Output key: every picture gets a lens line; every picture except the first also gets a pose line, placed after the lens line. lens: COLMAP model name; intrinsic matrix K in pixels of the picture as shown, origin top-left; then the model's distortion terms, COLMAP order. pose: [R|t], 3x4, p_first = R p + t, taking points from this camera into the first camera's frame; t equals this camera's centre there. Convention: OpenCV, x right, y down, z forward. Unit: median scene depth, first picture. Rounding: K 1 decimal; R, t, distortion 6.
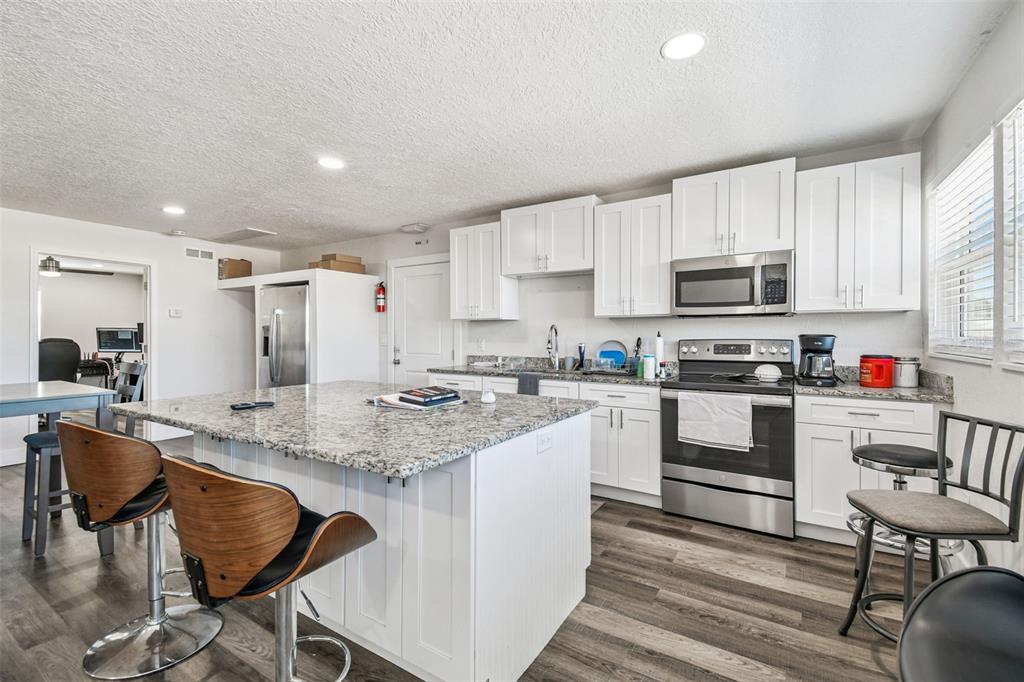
lens RADIAL K [[446.4, 0, 511.6], [0, 446.4, 331.9], [0, 0, 1]] dist [0.019815, 0.000021]
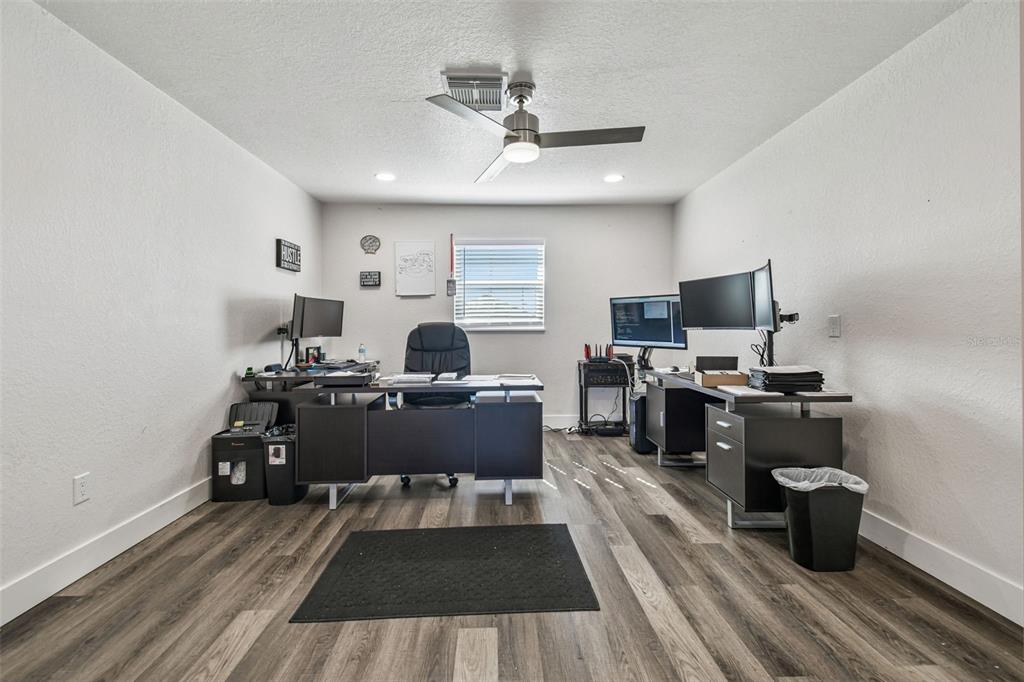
lens RADIAL K [[446.4, 0, 511.6], [0, 446.4, 331.9], [0, 0, 1]] dist [0.019815, 0.000021]
pose [[0.565240, 0.023674, -0.824587, -0.573842], [0.008834, 0.999357, 0.034747, 0.011163], [0.824879, -0.026925, 0.564667, 0.635734]]
